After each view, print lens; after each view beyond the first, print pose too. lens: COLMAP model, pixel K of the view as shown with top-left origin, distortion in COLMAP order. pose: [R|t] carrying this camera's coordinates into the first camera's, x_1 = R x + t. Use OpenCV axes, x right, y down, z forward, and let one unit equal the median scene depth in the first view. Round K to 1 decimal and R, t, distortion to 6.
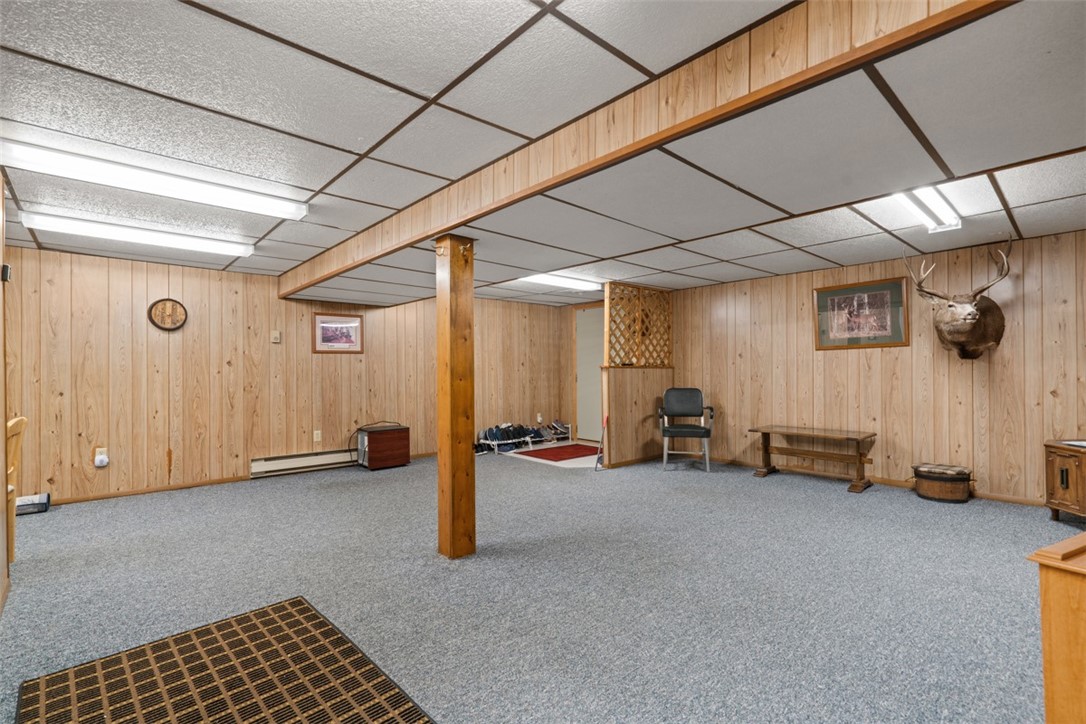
lens RADIAL K [[492.9, 0, 539.3], [0, 492.9, 366.7], [0, 0, 1]] dist [-0.005599, -0.000455]
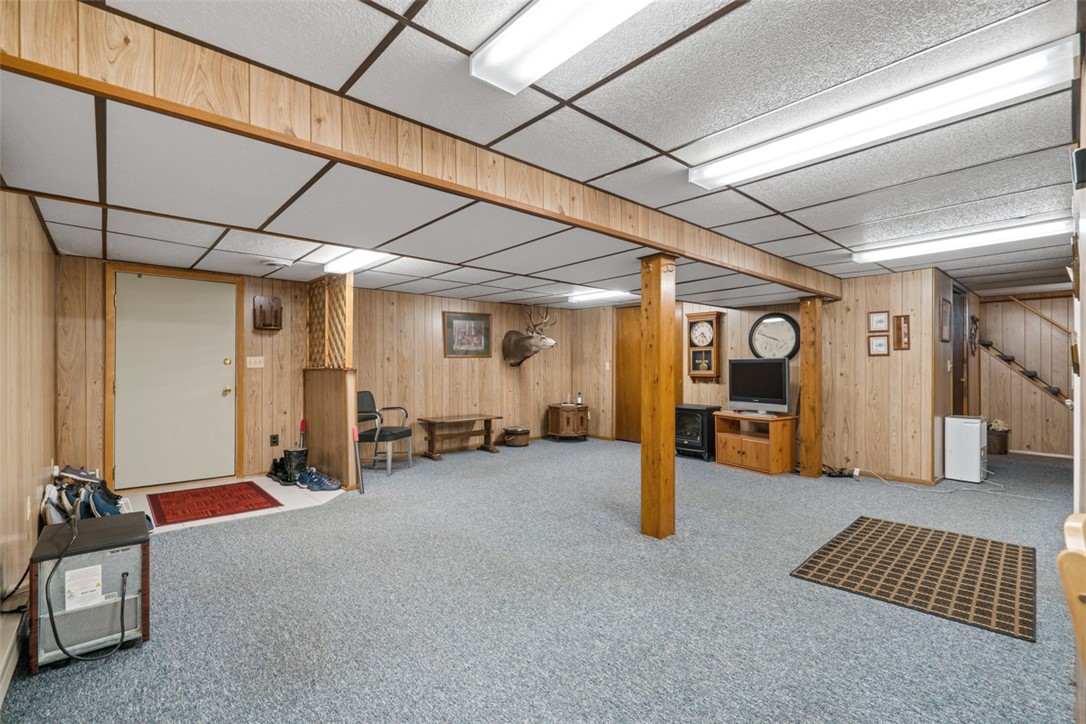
lens RADIAL K [[492.9, 0, 539.2], [0, 492.9, 367.1], [0, 0, 1]] dist [-0.005599, -0.000455]
pose [[-0.002011, 0.009504, 0.999953, -0.823562], [-0.003965, 0.999947, -0.009512, 0.004255], [-0.999990, -0.003983, -0.001973, 0.807094]]
